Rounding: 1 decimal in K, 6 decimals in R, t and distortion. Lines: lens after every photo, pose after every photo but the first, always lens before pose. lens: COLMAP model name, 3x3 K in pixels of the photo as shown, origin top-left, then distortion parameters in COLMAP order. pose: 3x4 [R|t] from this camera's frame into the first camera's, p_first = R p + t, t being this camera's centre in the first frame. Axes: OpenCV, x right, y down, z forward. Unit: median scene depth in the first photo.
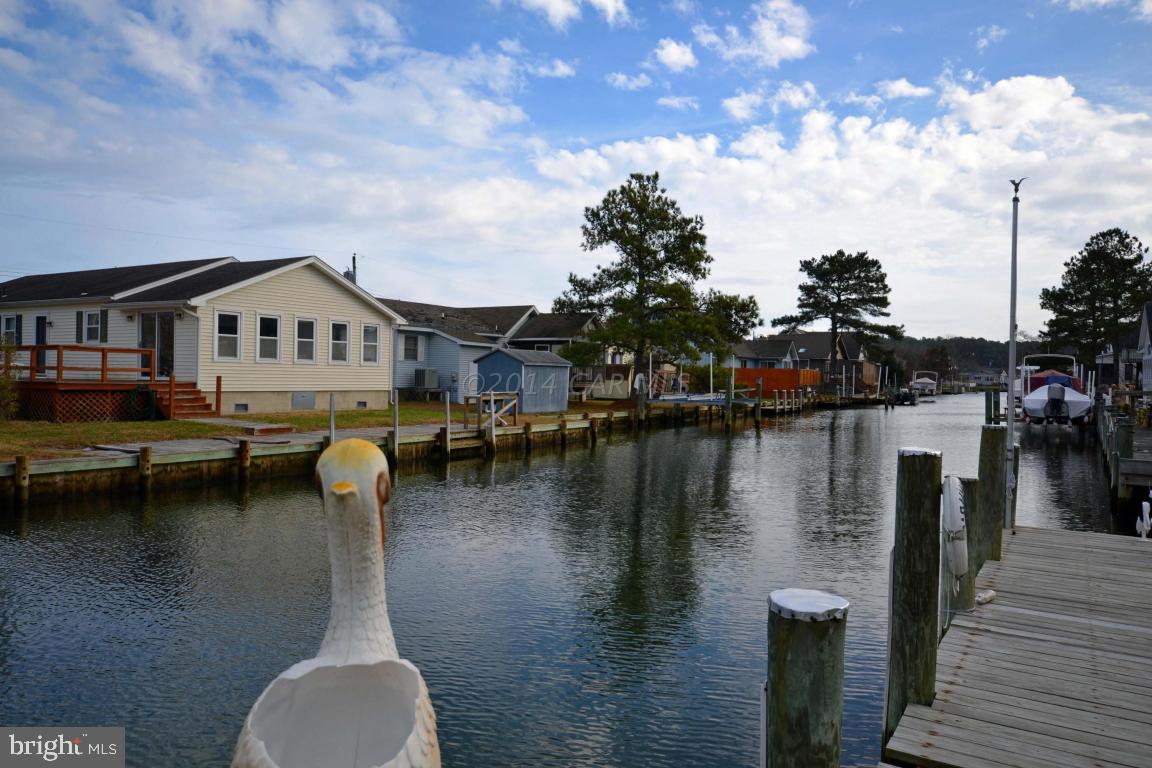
lens RADIAL K [[819.9, 0, 570.0], [0, 819.9, 387.5], [0, 0, 1]] dist [0.008560, 0.002264]
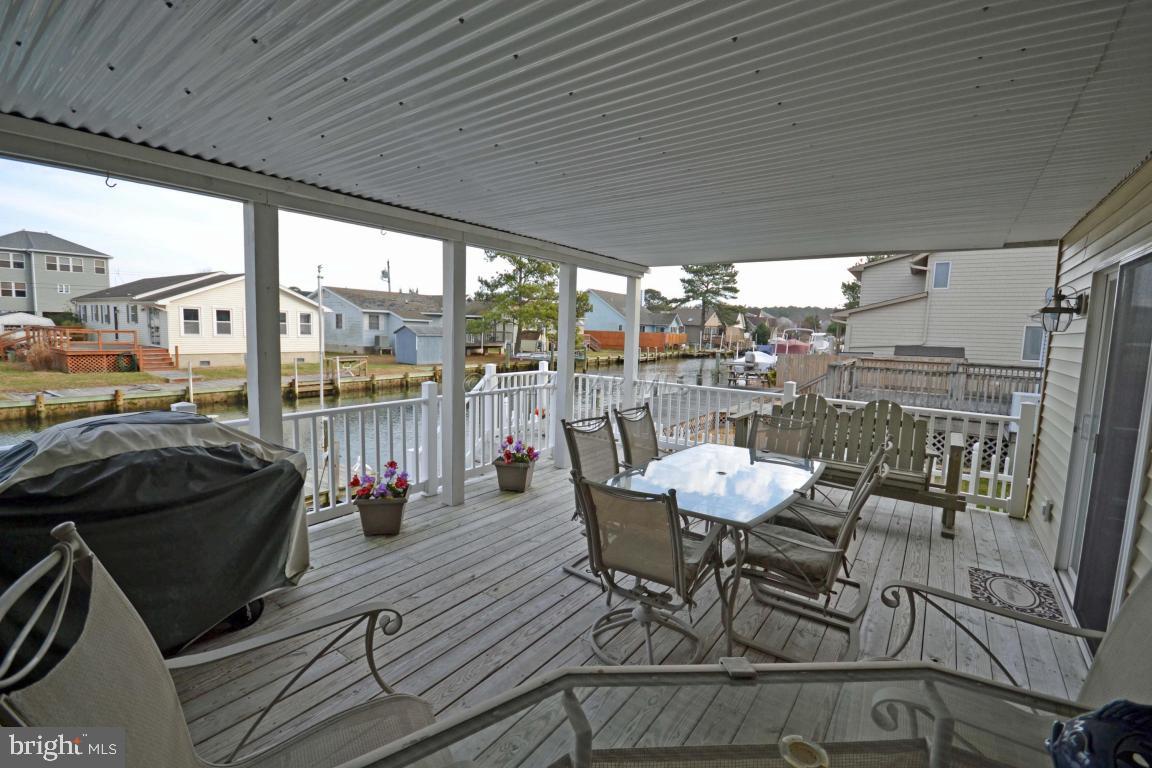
lens RADIAL K [[512.4, 0, 577.1], [0, 512.4, 378.1], [0, 0, 1]] dist [0.005856, -0.007755]
pose [[0.998093, 0.018146, -0.059000, 0.280777], [-0.013143, 0.996369, 0.084117, -0.028660], [0.060312, -0.083181, 0.994708, -0.015327]]
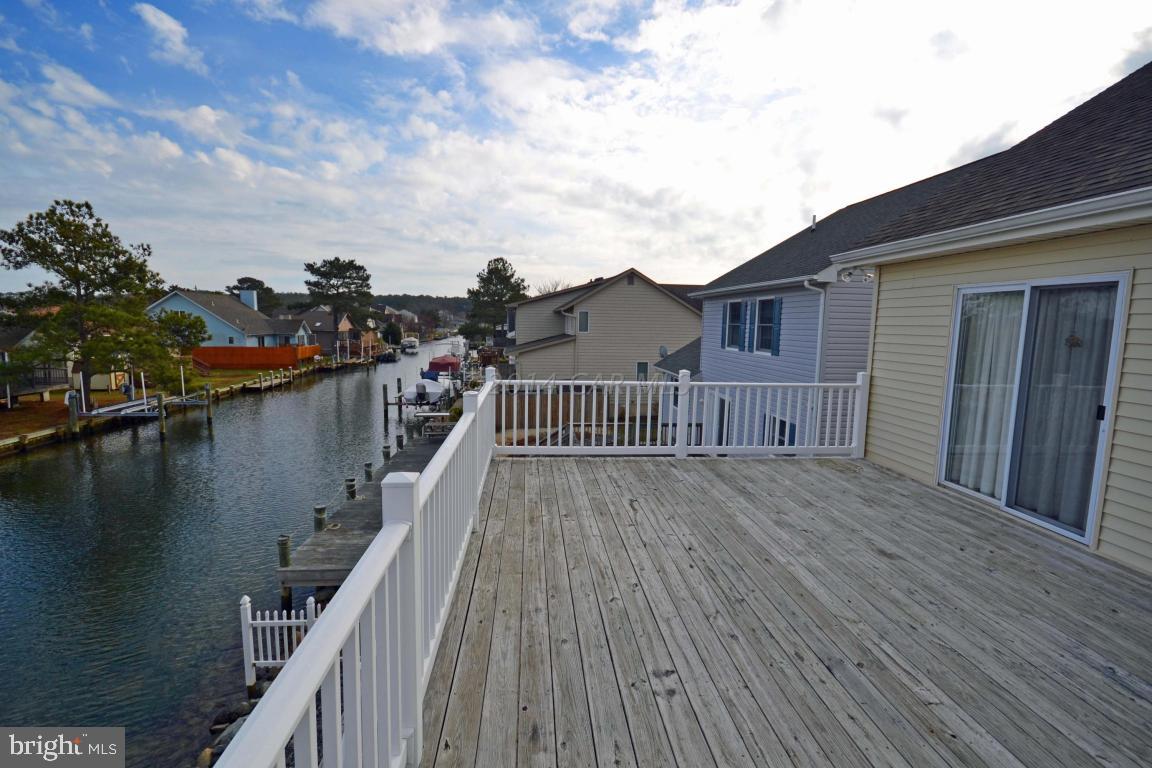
lens RADIAL K [[512.4, 0, 575.3], [0, 512.4, 378.7], [0, 0, 1]] dist [0.005856, -0.007755]
pose [[0.793850, -0.070159, 0.604052, 0.208067], [0.004243, 0.993937, 0.109868, -0.105426], [-0.608098, -0.084656, 0.789335, 0.038179]]
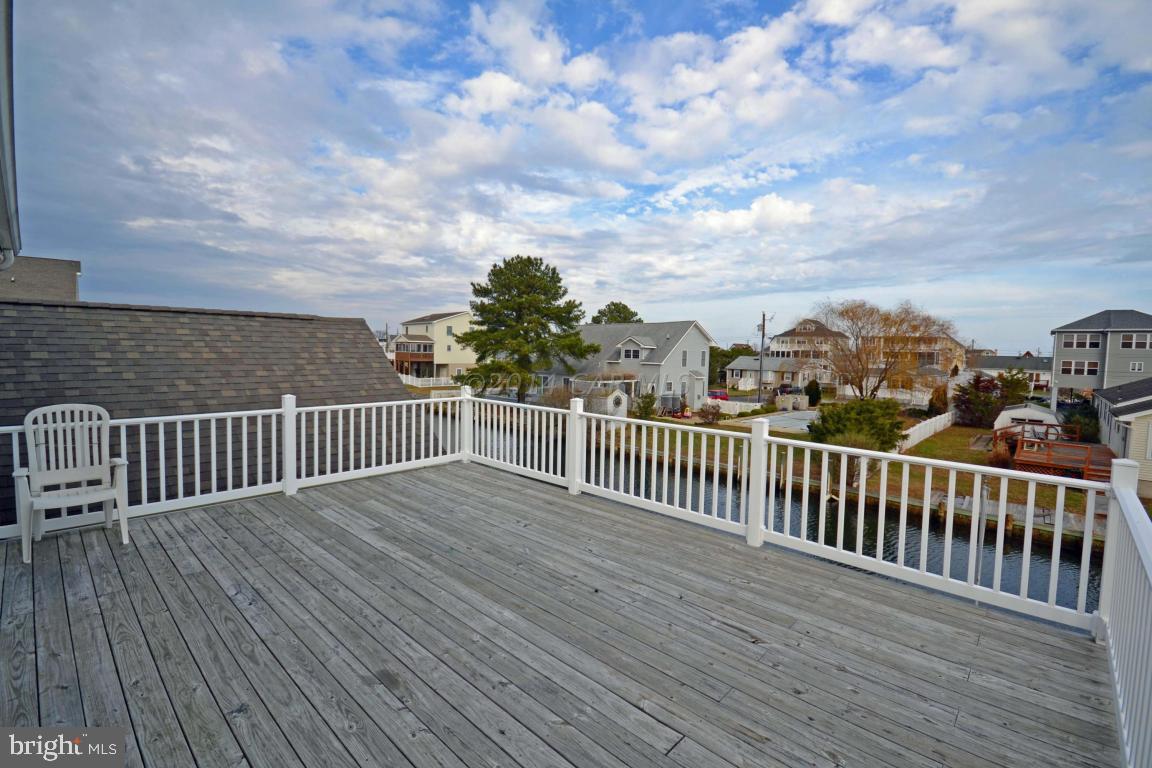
lens RADIAL K [[512.4, 0, 574.9], [0, 512.4, 379.2], [0, 0, 1]] dist [0.005856, -0.007755]
pose [[-0.181518, 0.035390, -0.982751, 0.370521], [-0.039400, 0.998288, 0.043227, -0.103699], [0.982598, 0.046567, -0.179813, 0.110019]]
